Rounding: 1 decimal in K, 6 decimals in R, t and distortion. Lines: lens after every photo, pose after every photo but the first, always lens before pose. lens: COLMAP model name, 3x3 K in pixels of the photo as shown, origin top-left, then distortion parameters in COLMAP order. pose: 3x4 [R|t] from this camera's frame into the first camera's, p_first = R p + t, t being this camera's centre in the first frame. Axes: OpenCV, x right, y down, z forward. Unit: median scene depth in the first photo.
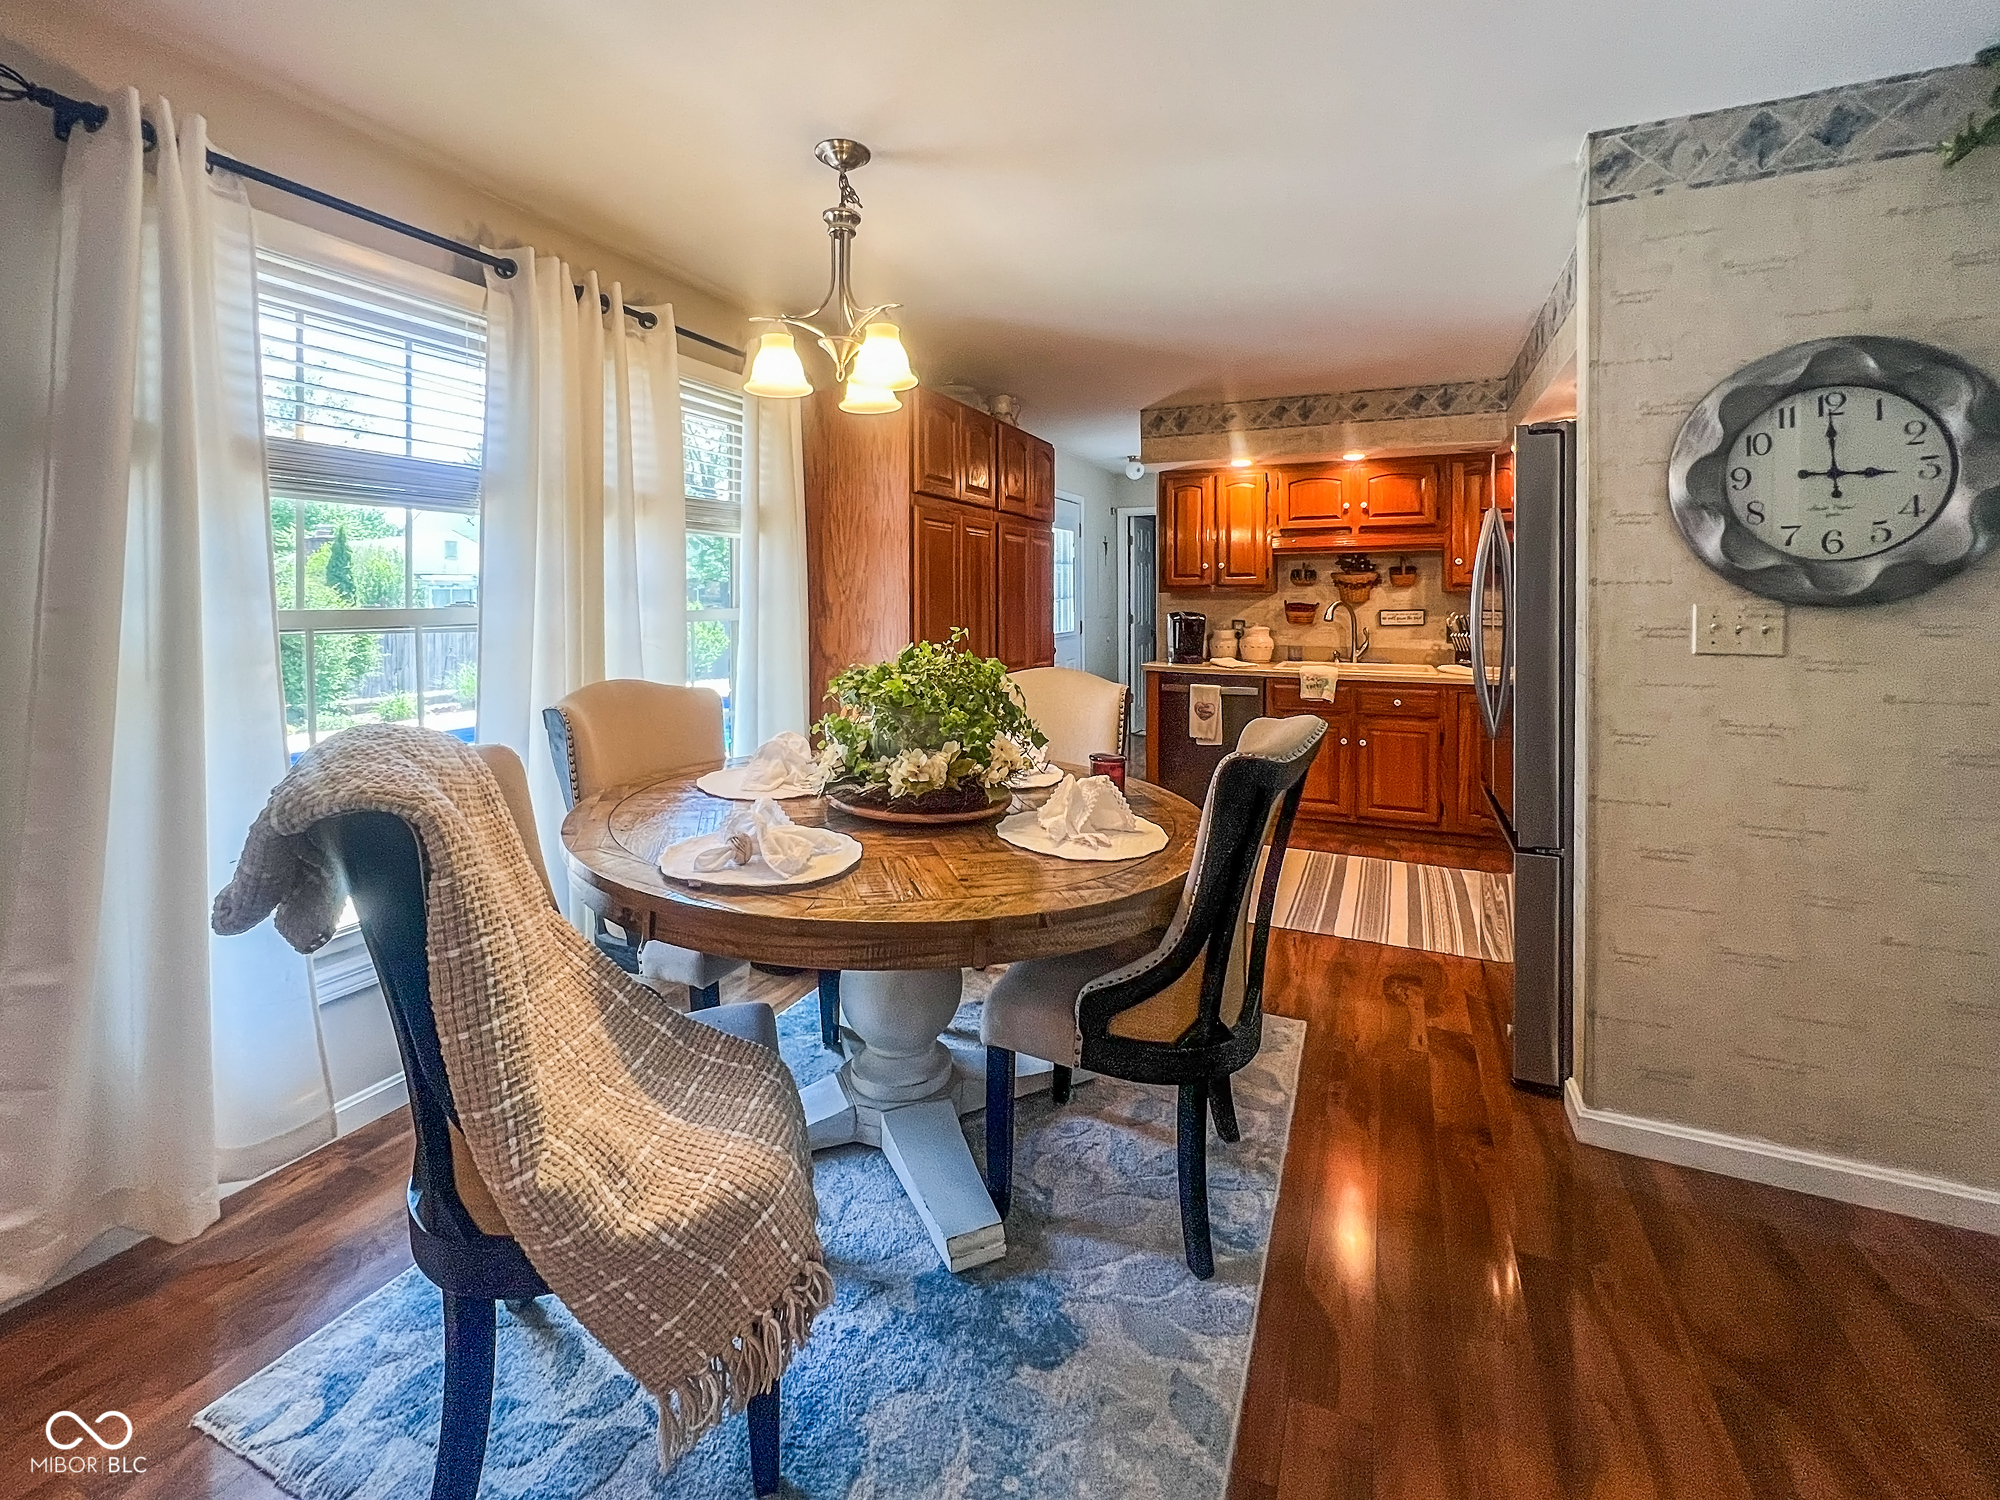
lens RADIAL K [[812.1, 0, 999.5], [0, 812.1, 706.9], [0, 0, 1]] dist [0.000602, 0.000360]
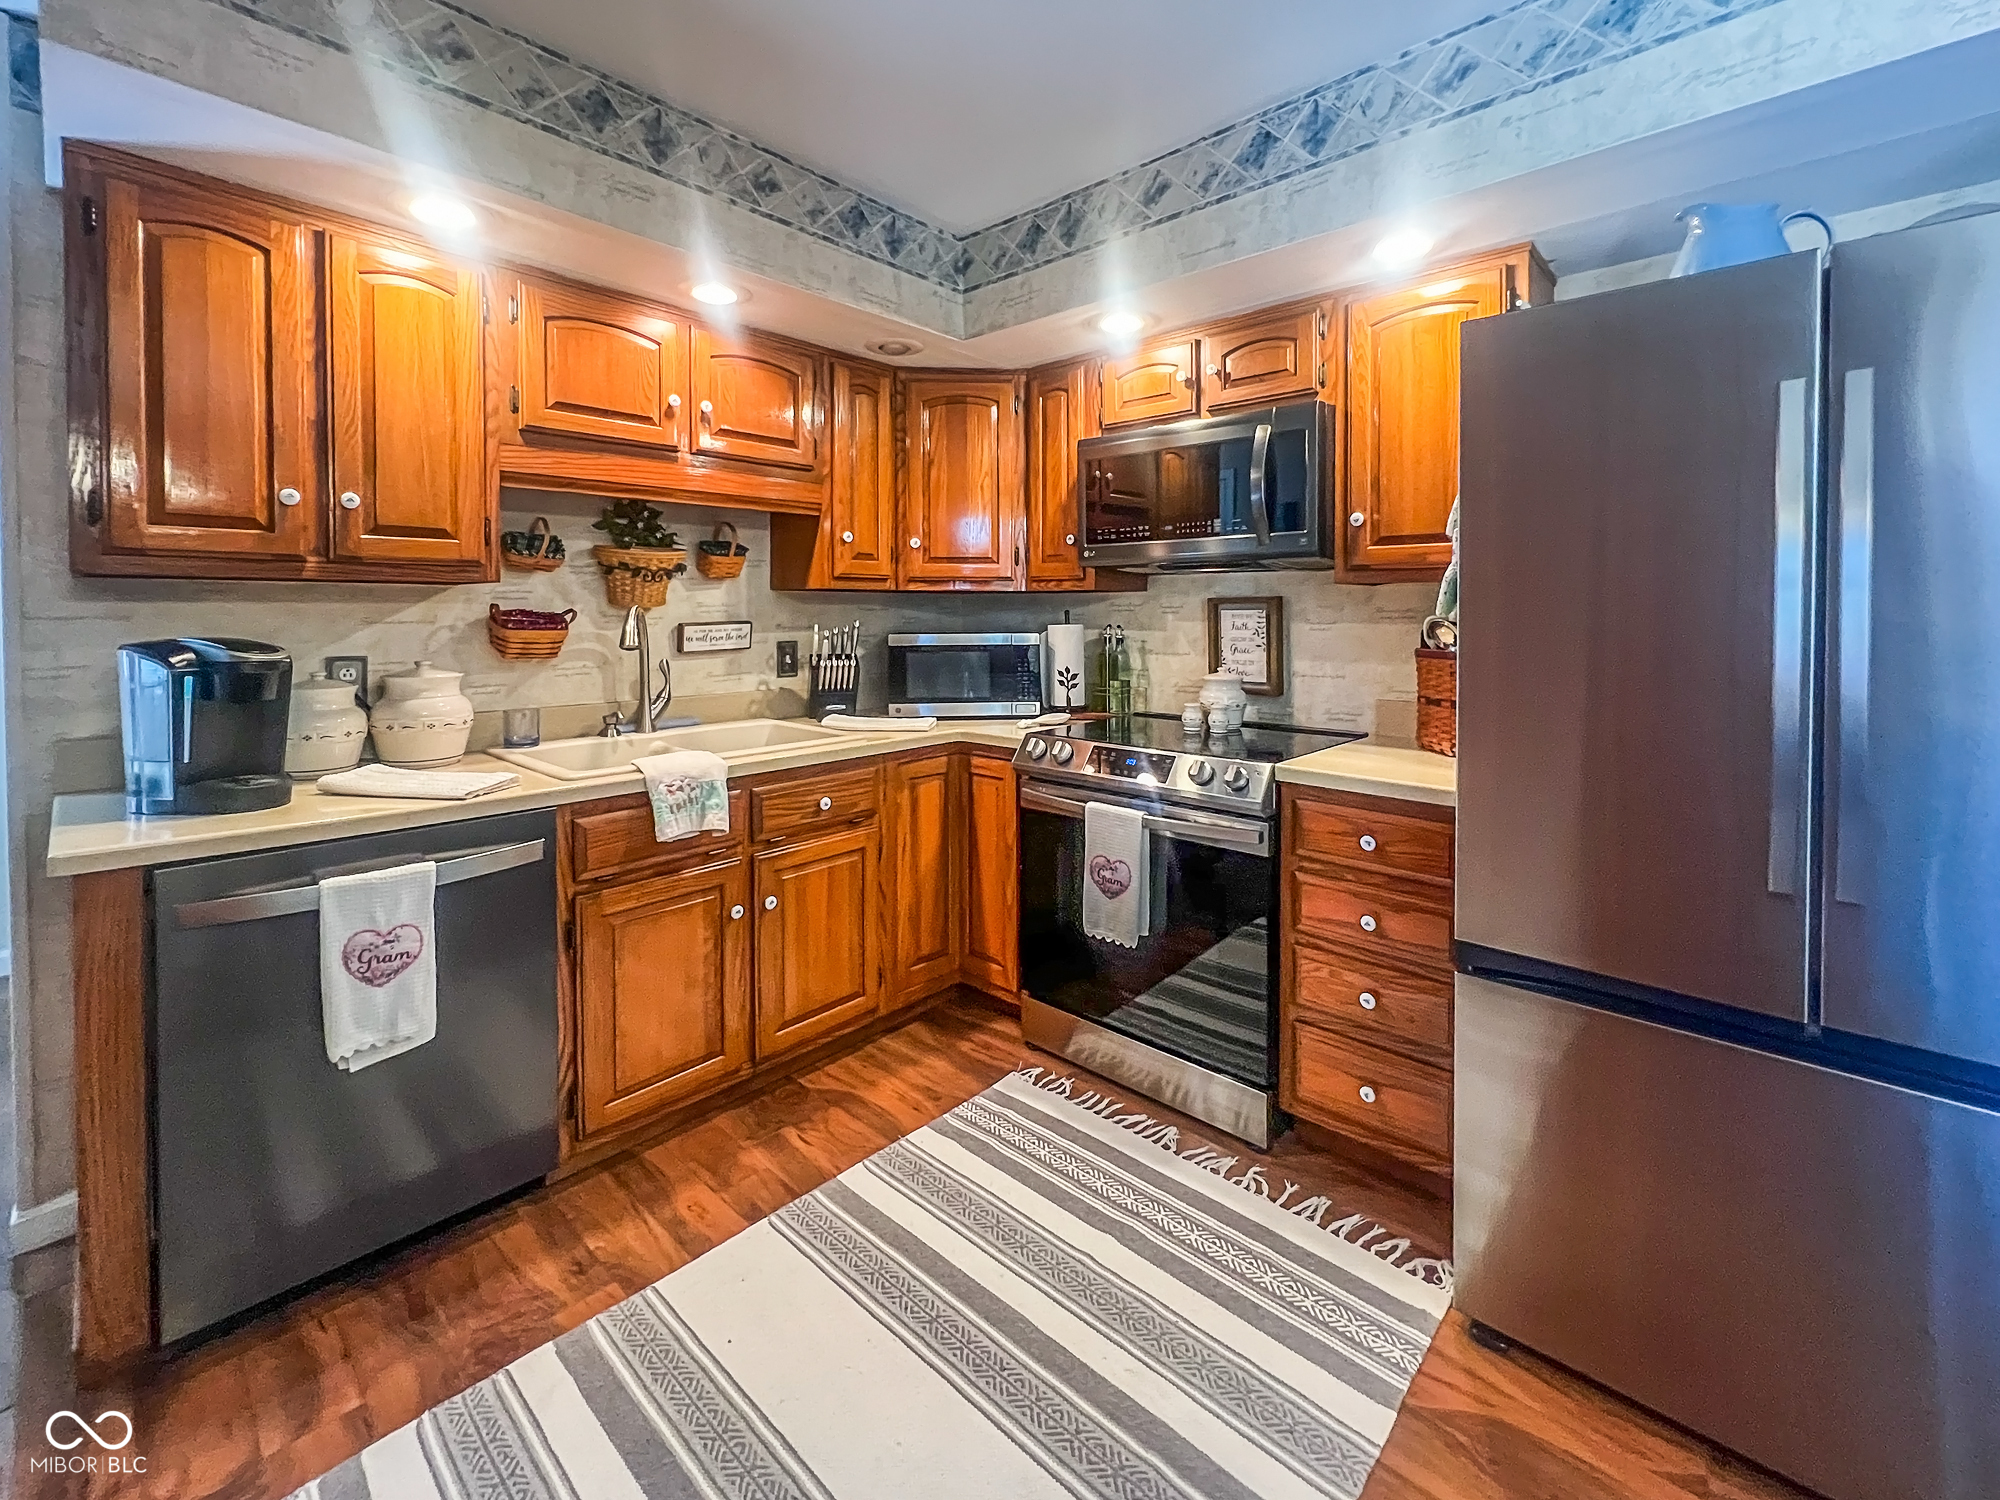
lens RADIAL K [[857.8, 0, 998.8], [0, 857.8, 621.3], [0, 0, 1]] dist [0.001191, 0.000068]
pose [[0.296839, -0.012089, 0.954851, 0.013226], [0.130825, 0.991007, -0.028124, -0.080616], [-0.945924, 0.133266, 0.295751, 0.662495]]
